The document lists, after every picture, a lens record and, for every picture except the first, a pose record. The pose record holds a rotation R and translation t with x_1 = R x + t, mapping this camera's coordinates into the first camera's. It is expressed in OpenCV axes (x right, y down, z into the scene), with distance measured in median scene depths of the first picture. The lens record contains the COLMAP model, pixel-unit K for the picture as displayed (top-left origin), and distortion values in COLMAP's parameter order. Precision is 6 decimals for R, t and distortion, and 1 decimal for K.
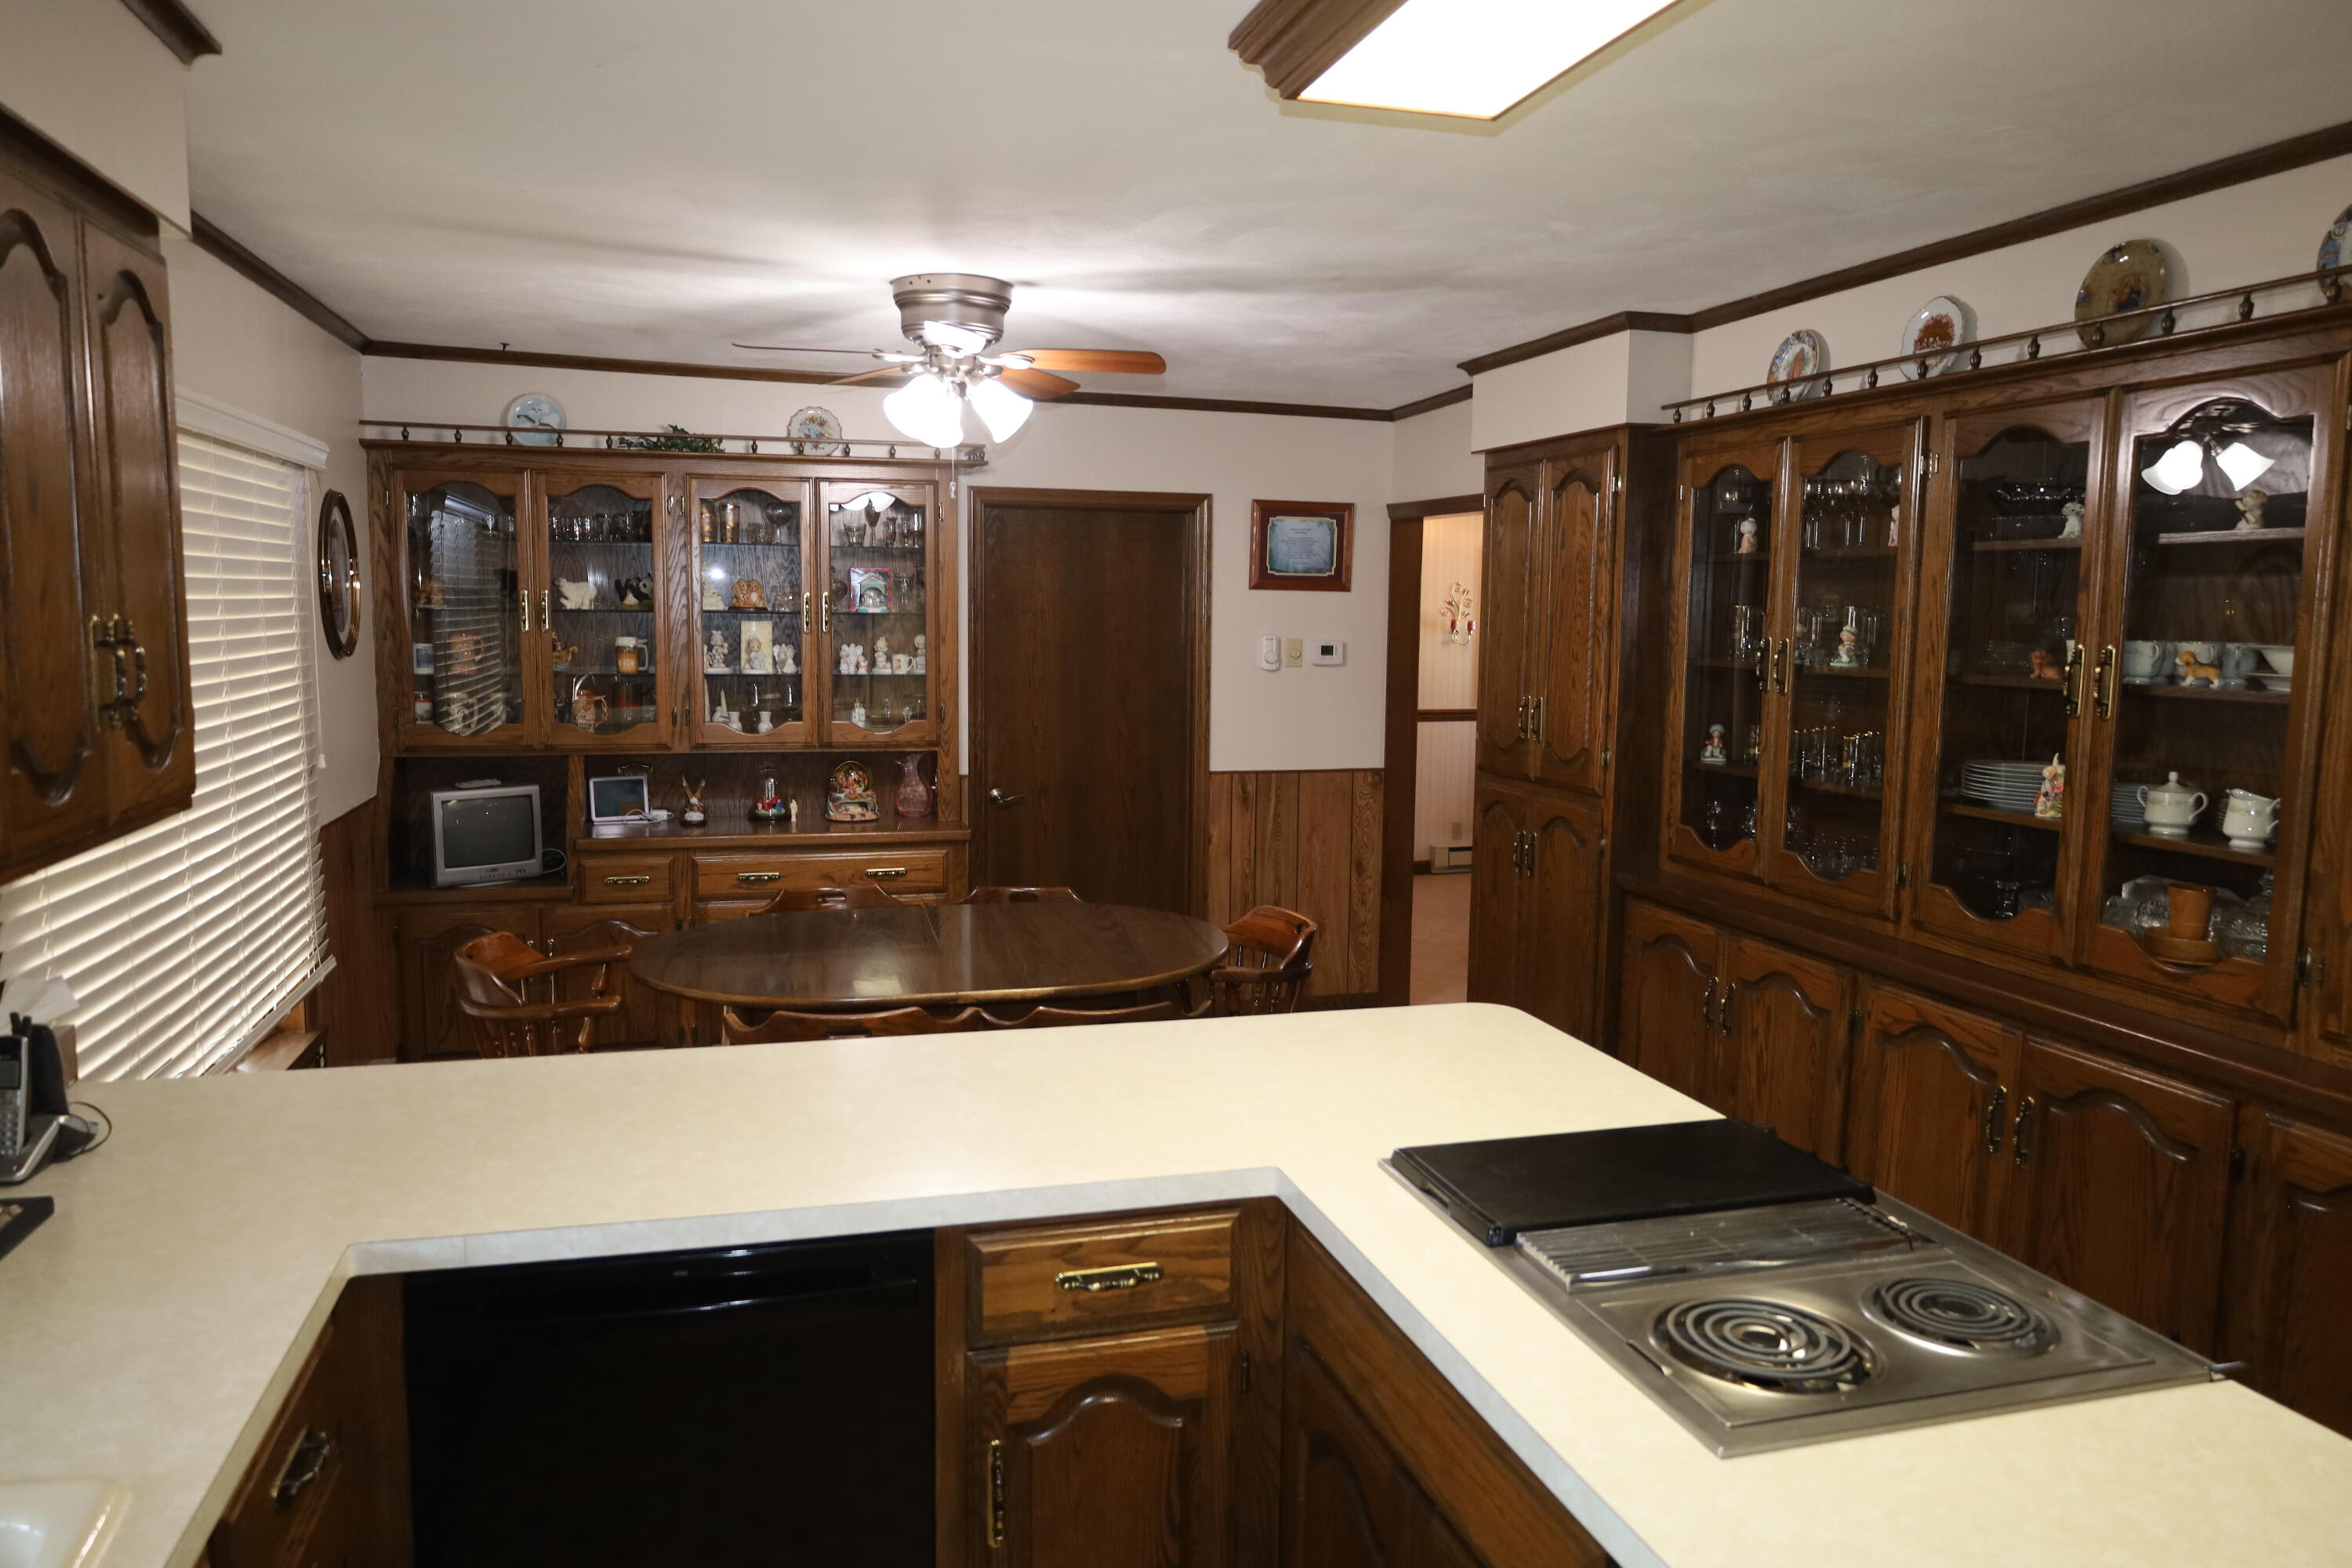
lens RADIAL K [[1600.2, 0, 1176.7], [0, 1600.2, 775.6], [0, 0, 1]] dist [-0.011274, 0.005486]
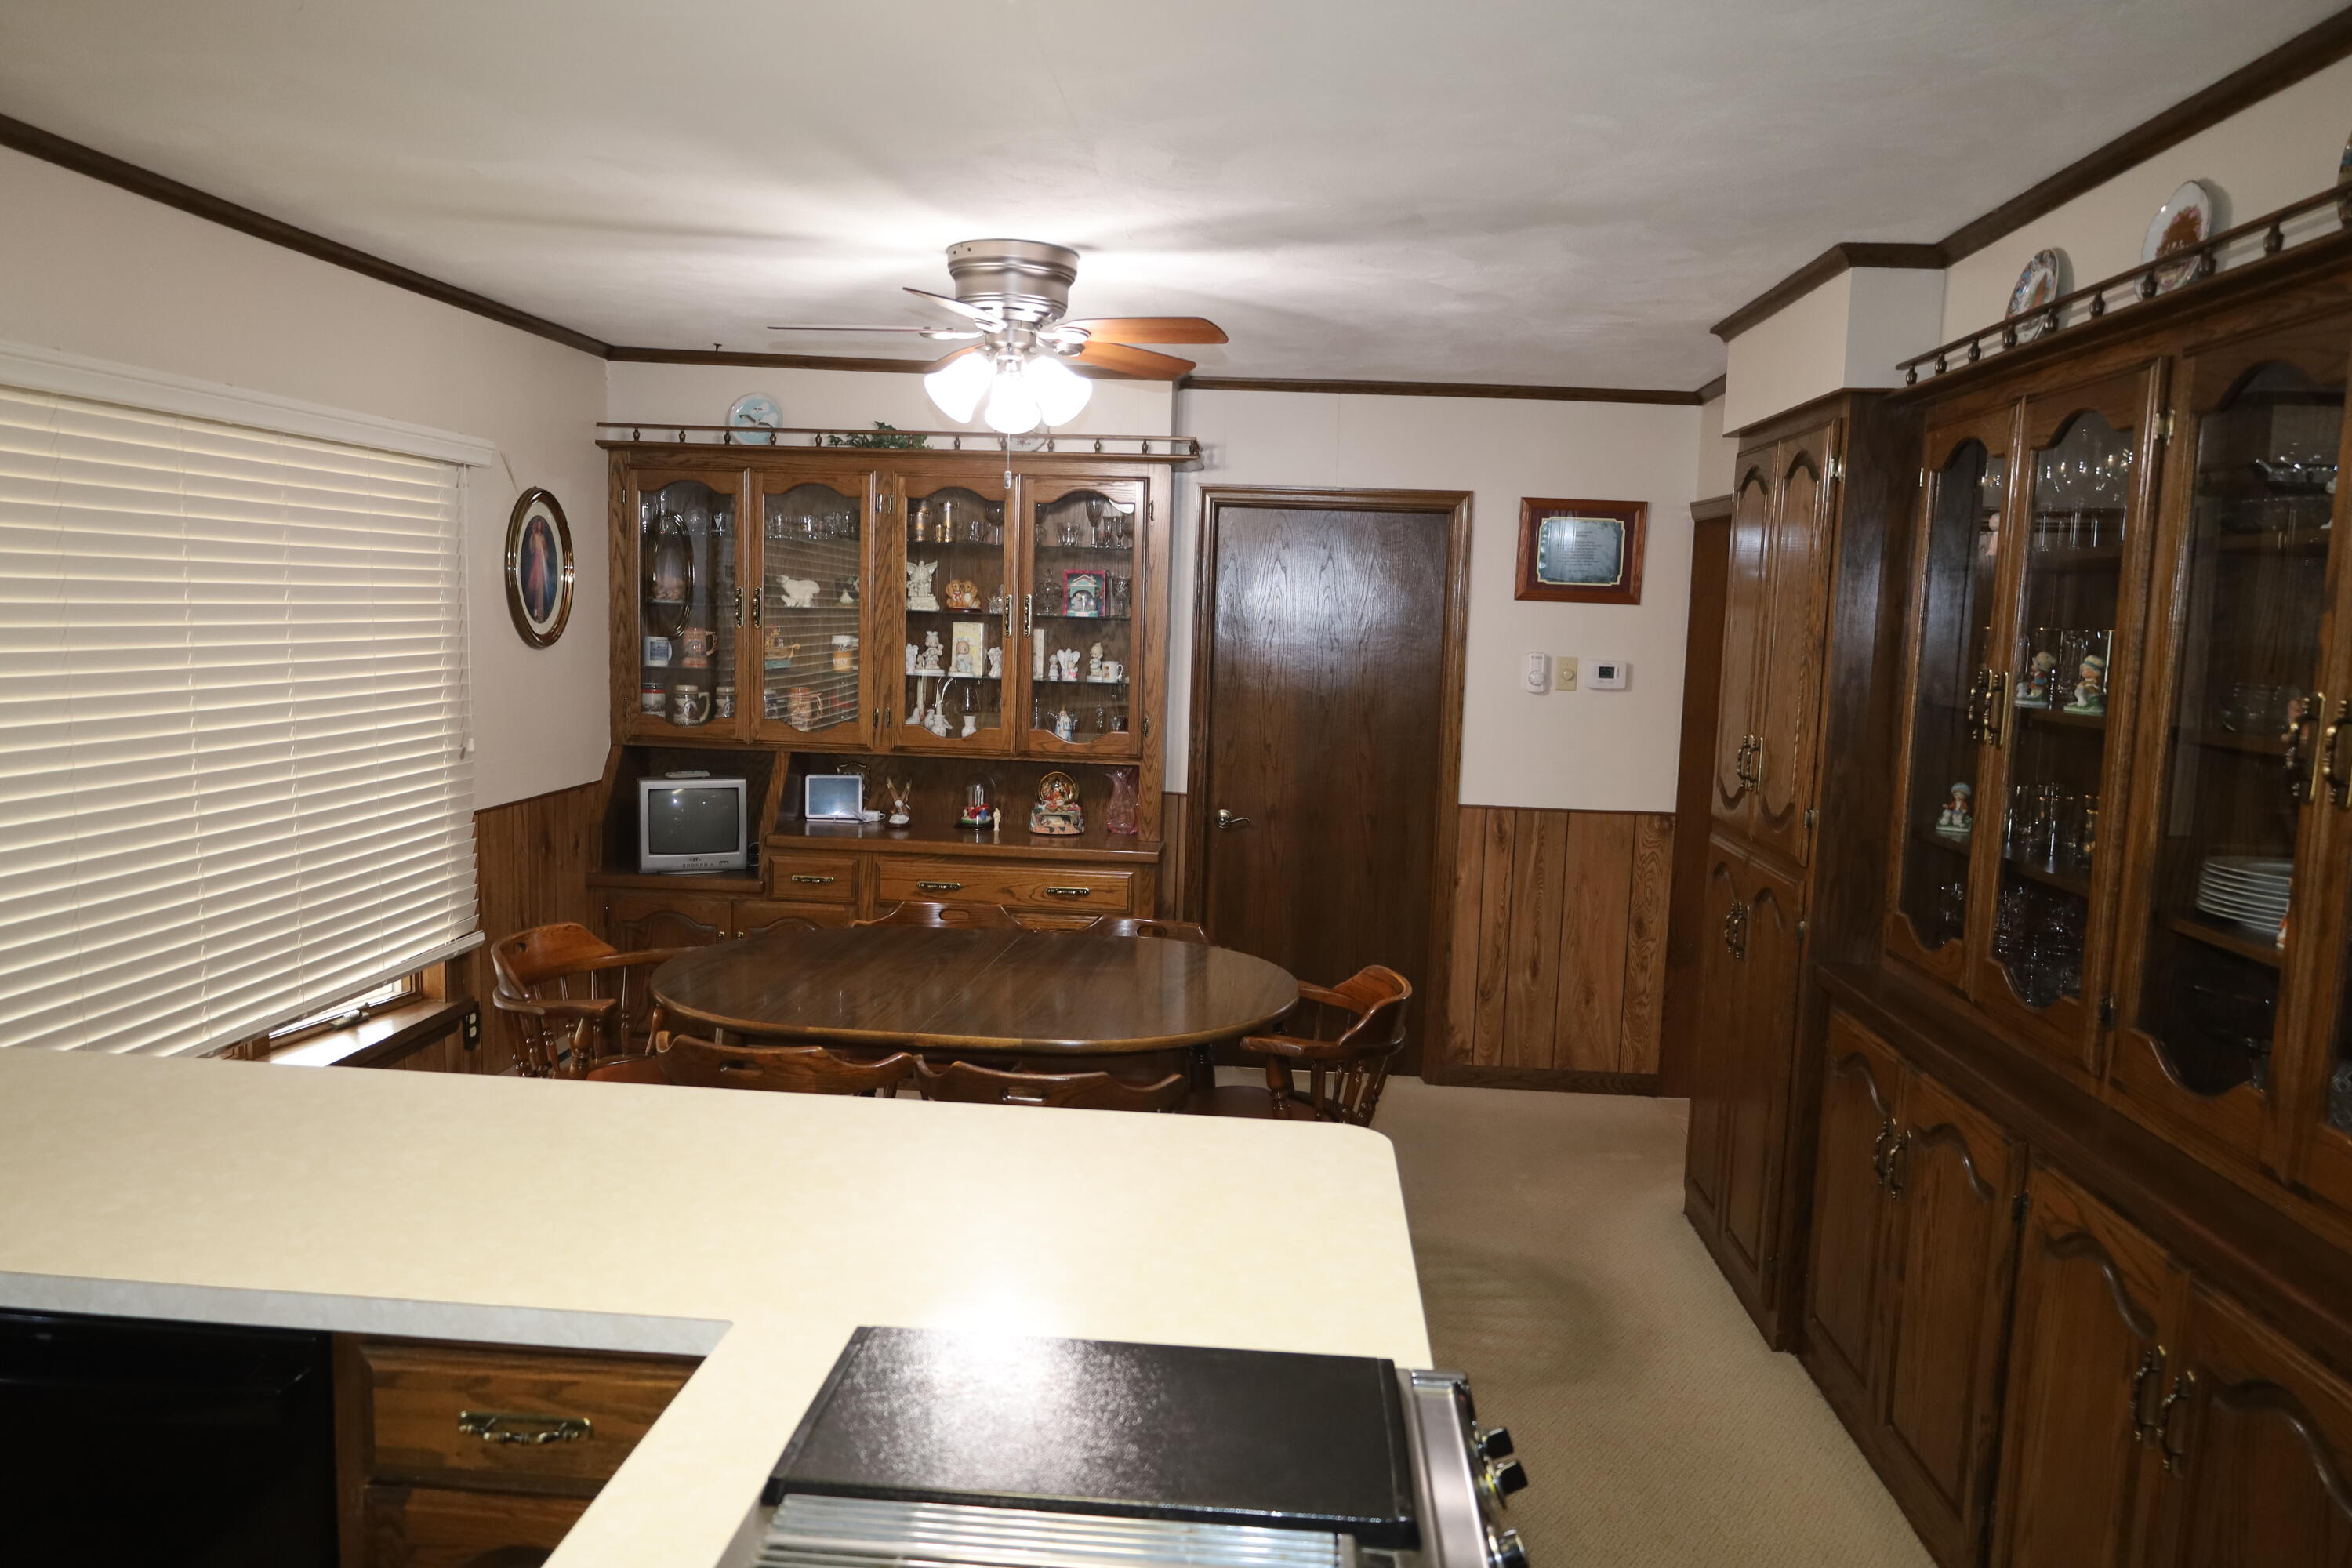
lens RADIAL K [[1600.2, 0, 1179.3], [0, 1600.2, 780.8], [0, 0, 1]] dist [-0.011274, 0.005486]
pose [[0.940606, 0.054666, -0.335069, 0.236812], [-0.056520, 0.998393, 0.004222, -0.015039], [0.334761, 0.014967, 0.942184, 0.158380]]
